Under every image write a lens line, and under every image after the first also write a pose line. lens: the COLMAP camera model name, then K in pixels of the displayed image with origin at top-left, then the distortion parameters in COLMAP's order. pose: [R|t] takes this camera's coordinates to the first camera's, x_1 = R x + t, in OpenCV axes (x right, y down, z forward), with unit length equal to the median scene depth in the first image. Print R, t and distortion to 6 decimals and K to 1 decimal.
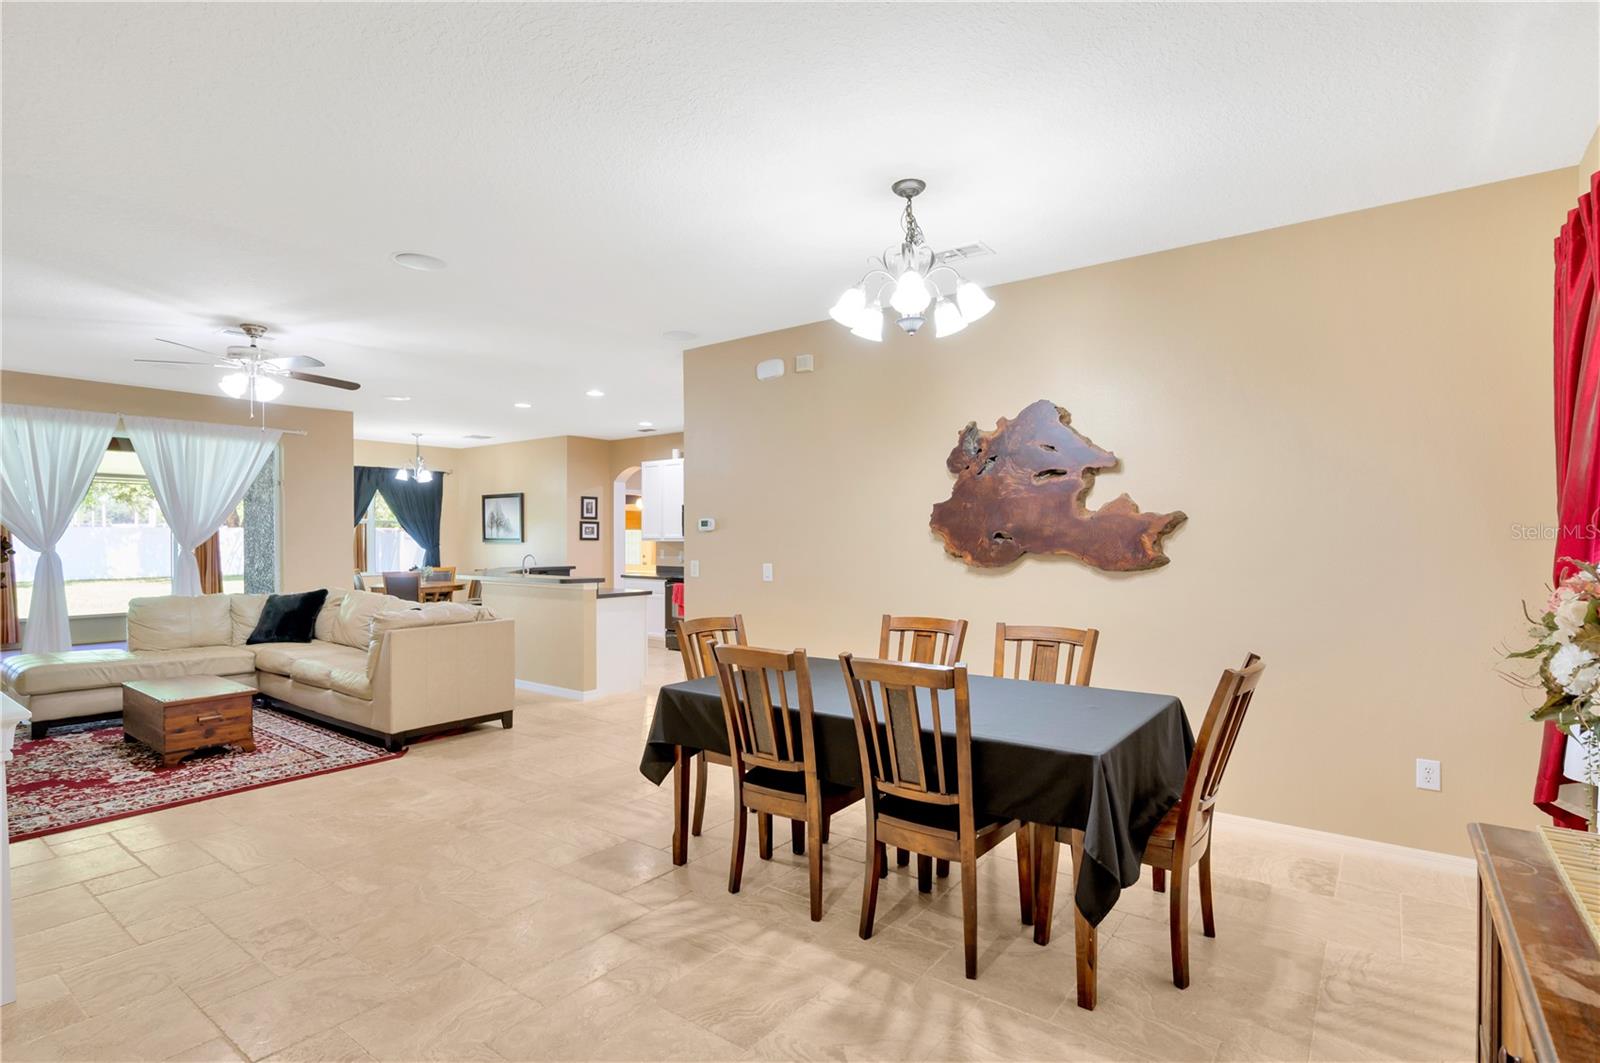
lens RADIAL K [[769.7, 0, 818.3], [0, 769.7, 545.5], [0, 0, 1]] dist [-0.002162, -0.001694]
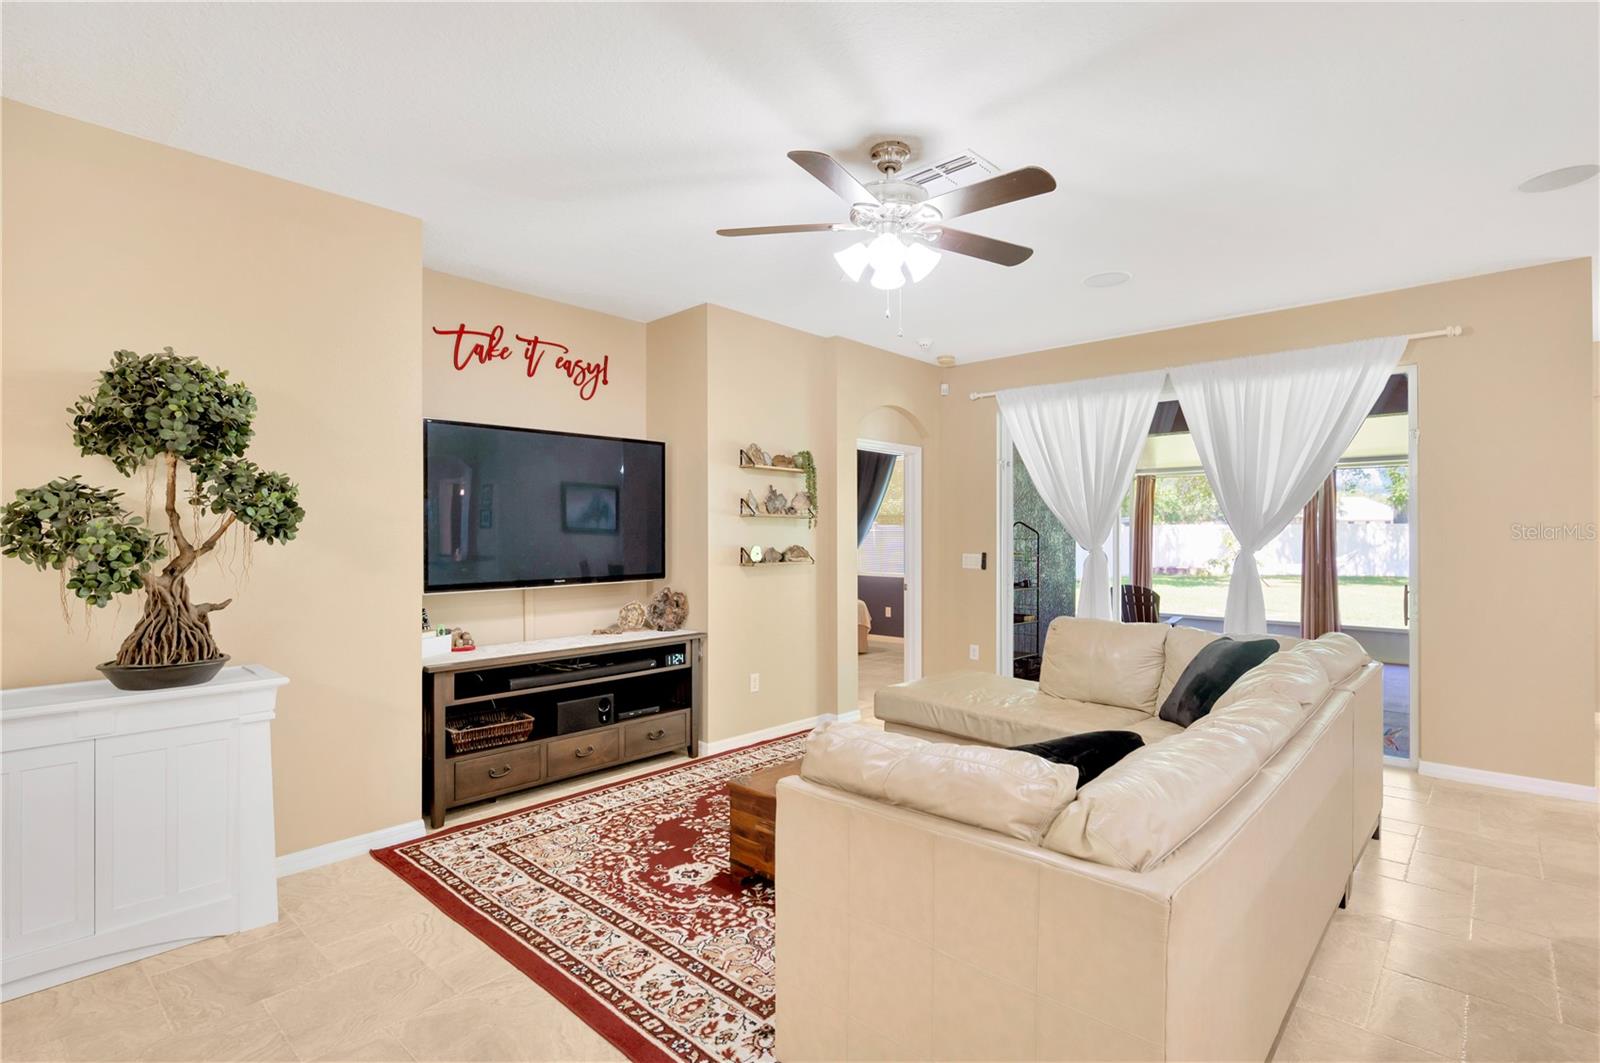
lens RADIAL K [[769.7, 0, 798.4], [0, 769.7, 529.4], [0, 0, 1]] dist [-0.002162, -0.001694]
pose [[-0.114088, -0.009663, -0.993424, -0.136649], [-0.011440, 0.999899, -0.008412, -0.005162], [0.993405, 0.010405, -0.114187, 0.772094]]
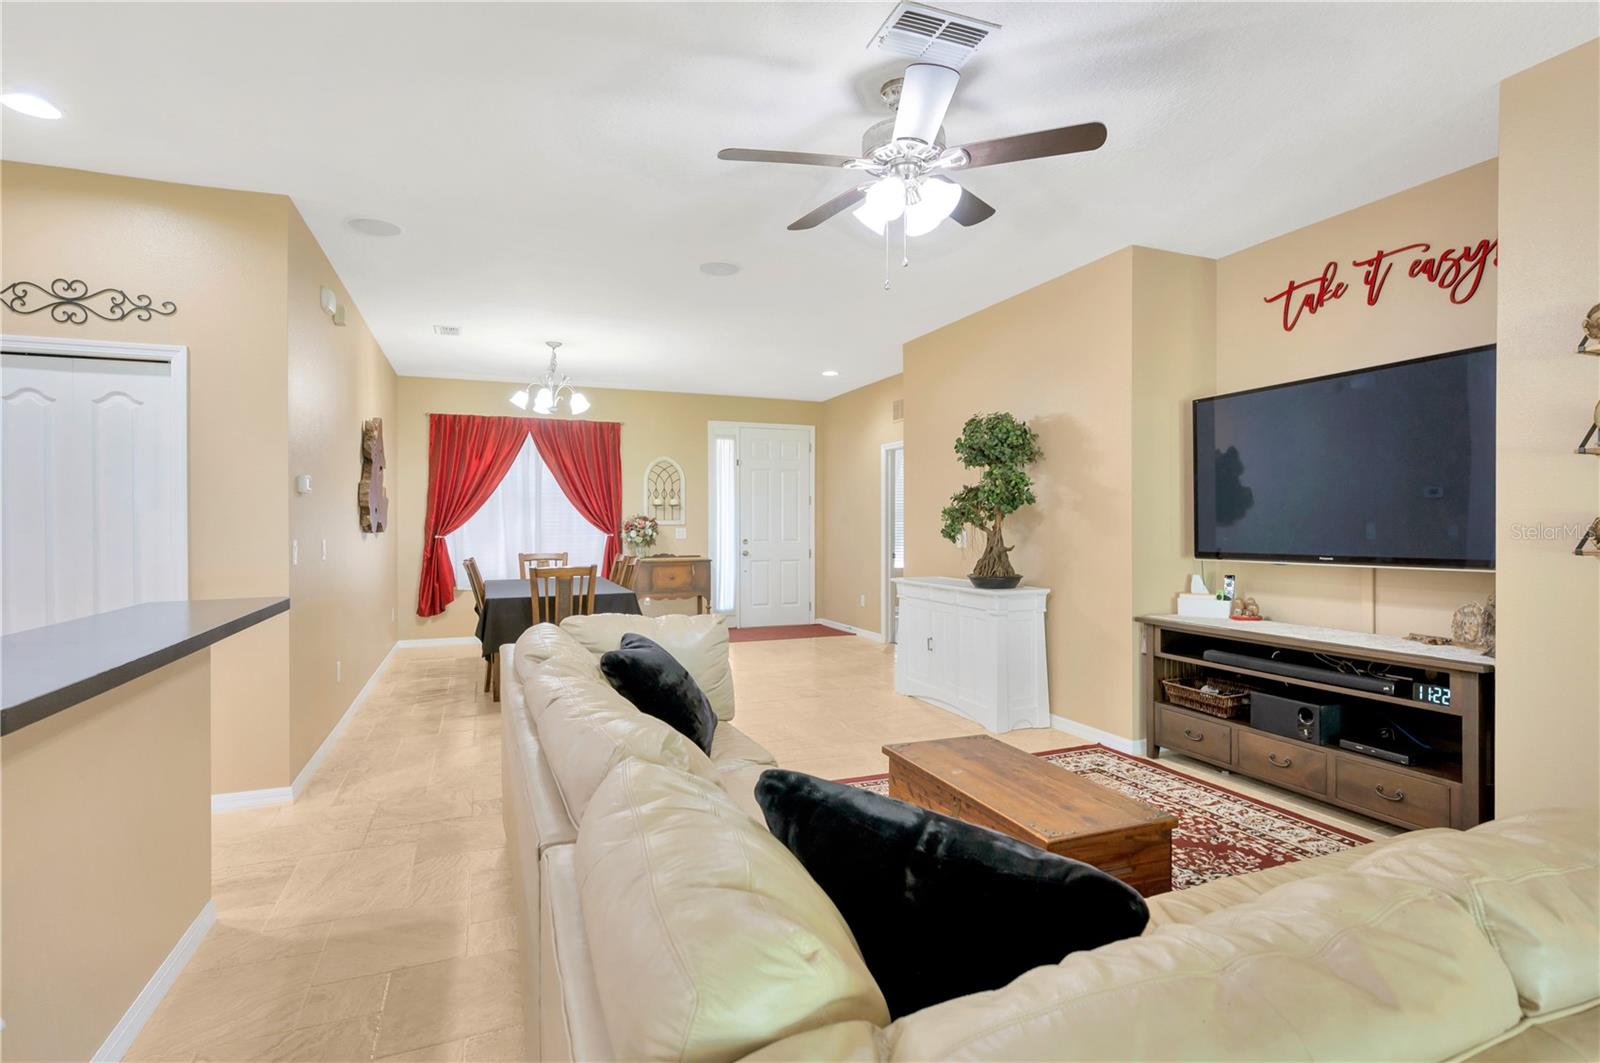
lens RADIAL K [[769.7, 0, 808.2], [0, 769.7, 525.7], [0, 0, 1]] dist [-0.002162, -0.001694]
pose [[-0.851044, -0.000030, 0.525095, -0.737760], [0.008301, 0.999874, 0.013512, 0.002833], [-0.525029, 0.015858, -0.850936, 1.138428]]
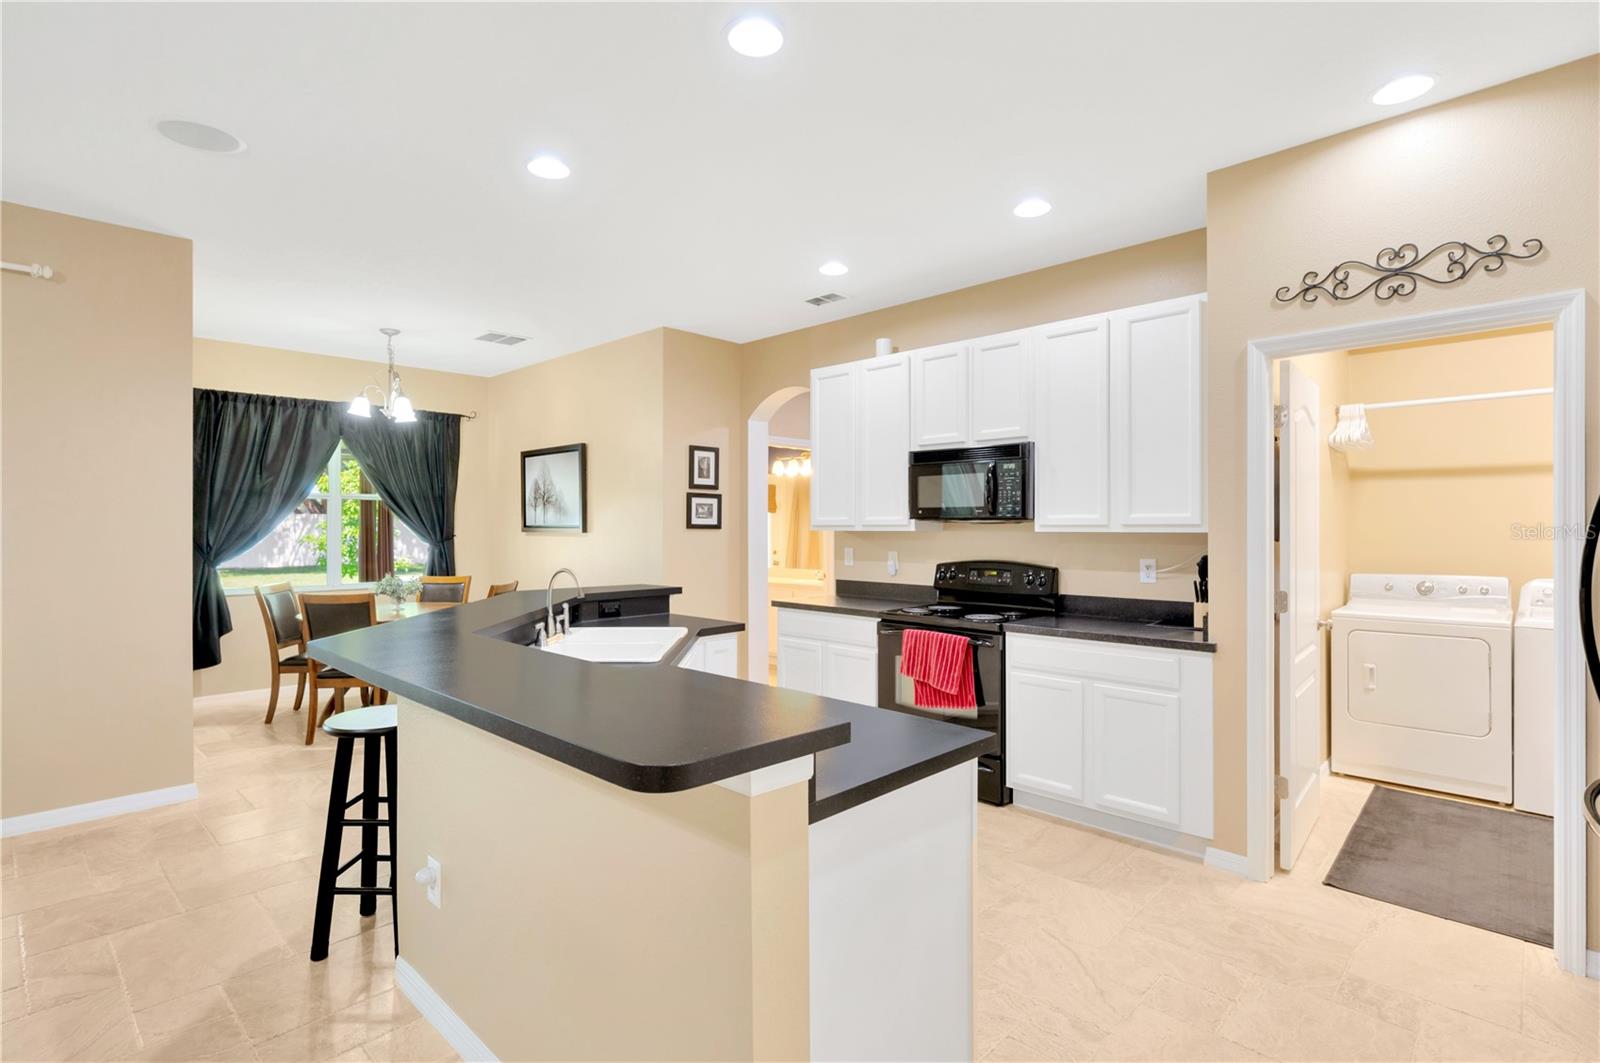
lens RADIAL K [[769.7, 0, 810.5], [0, 769.7, 522.6], [0, 0, 1]] dist [-0.002162, -0.001694]
pose [[0.991814, -0.003723, -0.127635, -0.259328], [0.001767, 0.999879, -0.015435, -0.004947], [0.127678, 0.015083, 0.991701, 0.799263]]
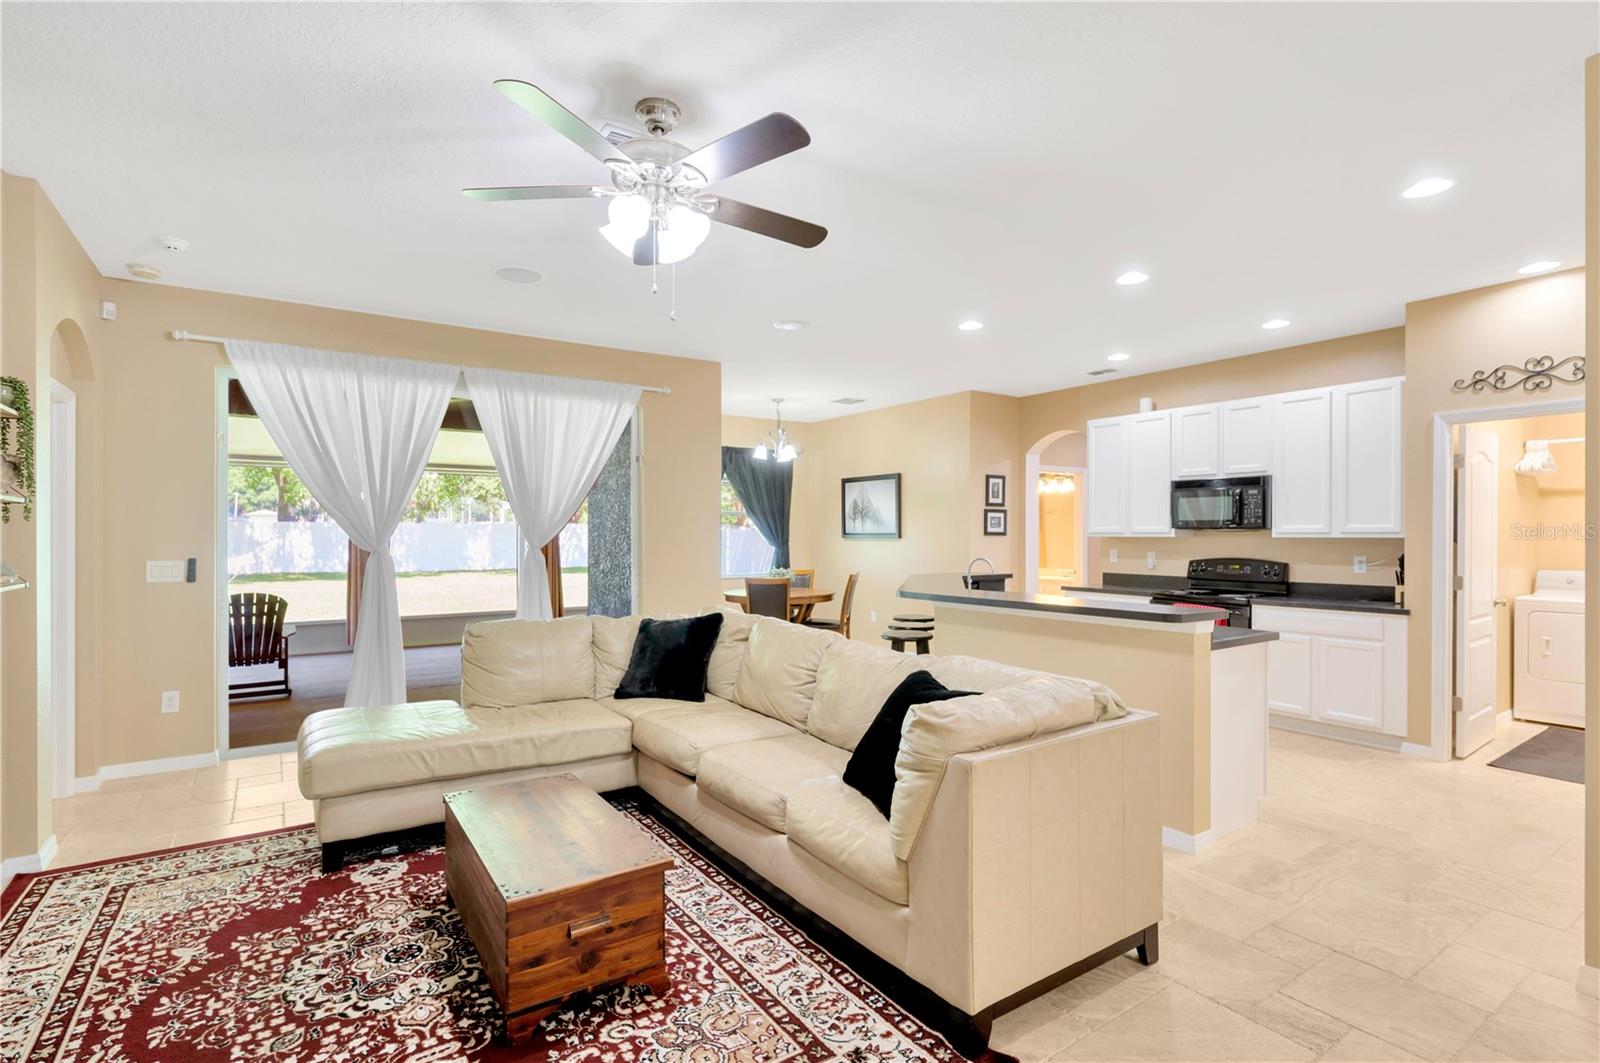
lens RADIAL K [[769.7, 0, 812.3], [0, 769.7, 536.0], [0, 0, 1]] dist [-0.002162, -0.001694]
pose [[0.945490, -0.001525, -0.325647, -0.369083], [-0.000533, 0.999980, -0.006230, -0.002807], [0.325650, 0.006064, 0.945471, 0.434542]]
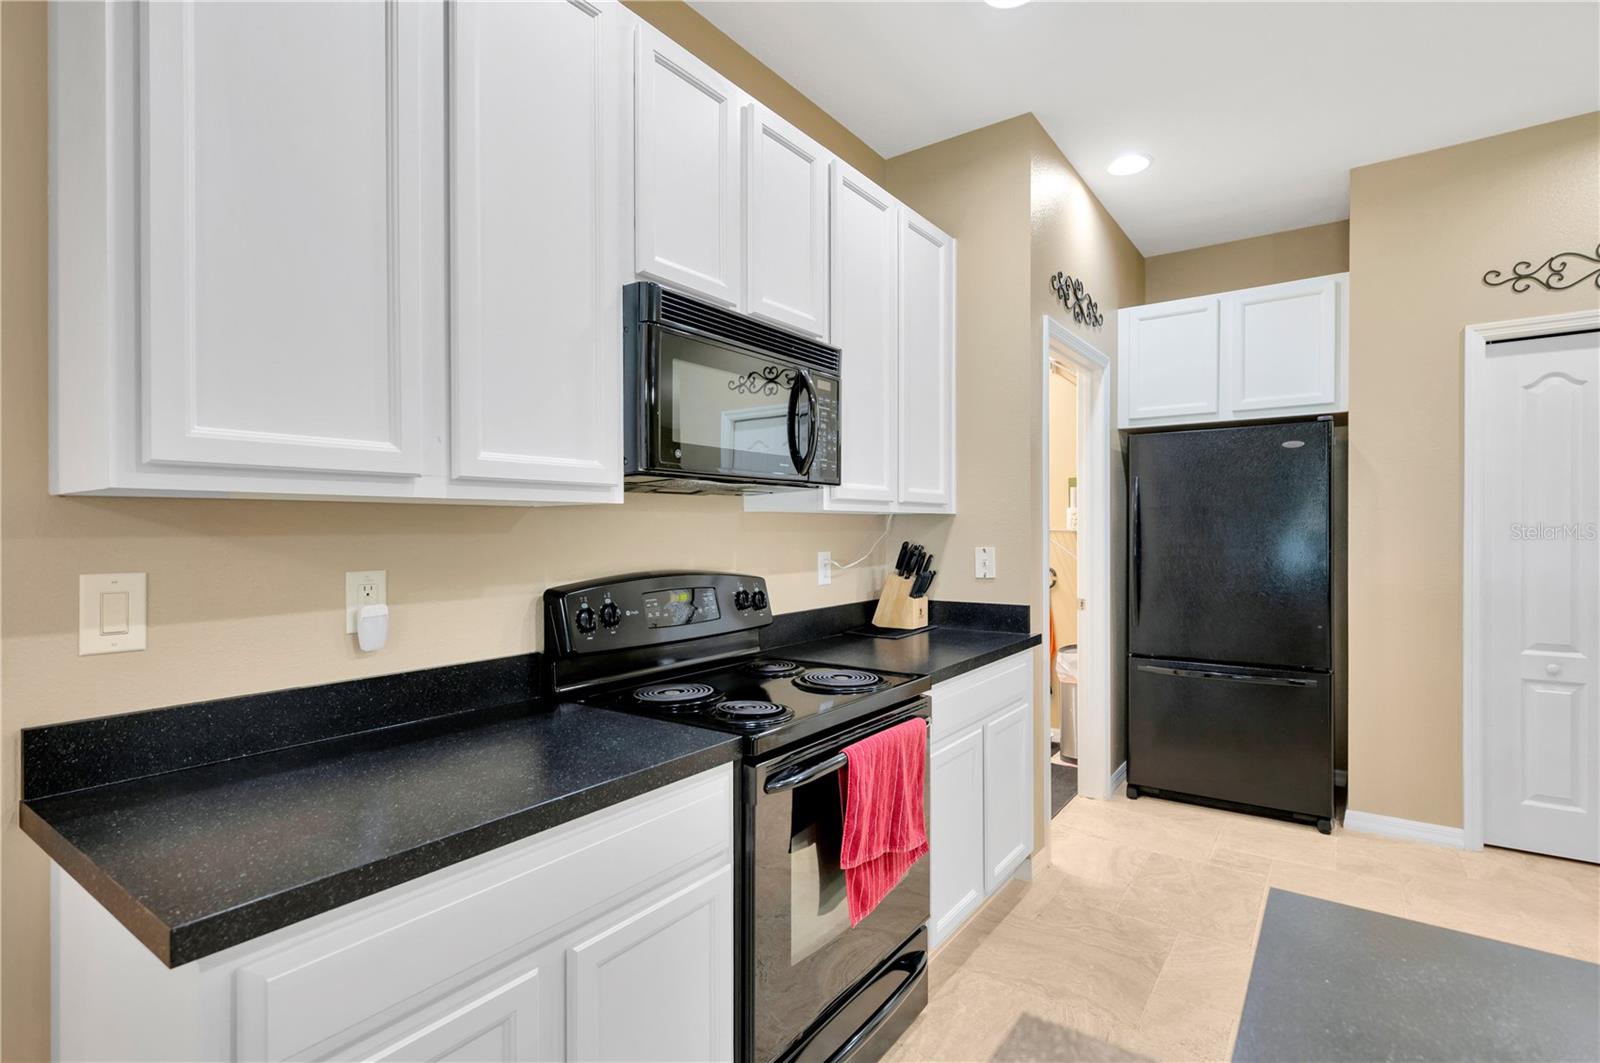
lens RADIAL K [[769.7, 0, 807.3], [0, 769.7, 529.3], [0, 0, 1]] dist [-0.002162, -0.001694]
pose [[-0.003215, 0.002817, 0.999991, -0.500170], [0.018349, 0.999828, -0.002758, 0.002233], [-0.999826, 0.018340, -0.003266, 1.421733]]
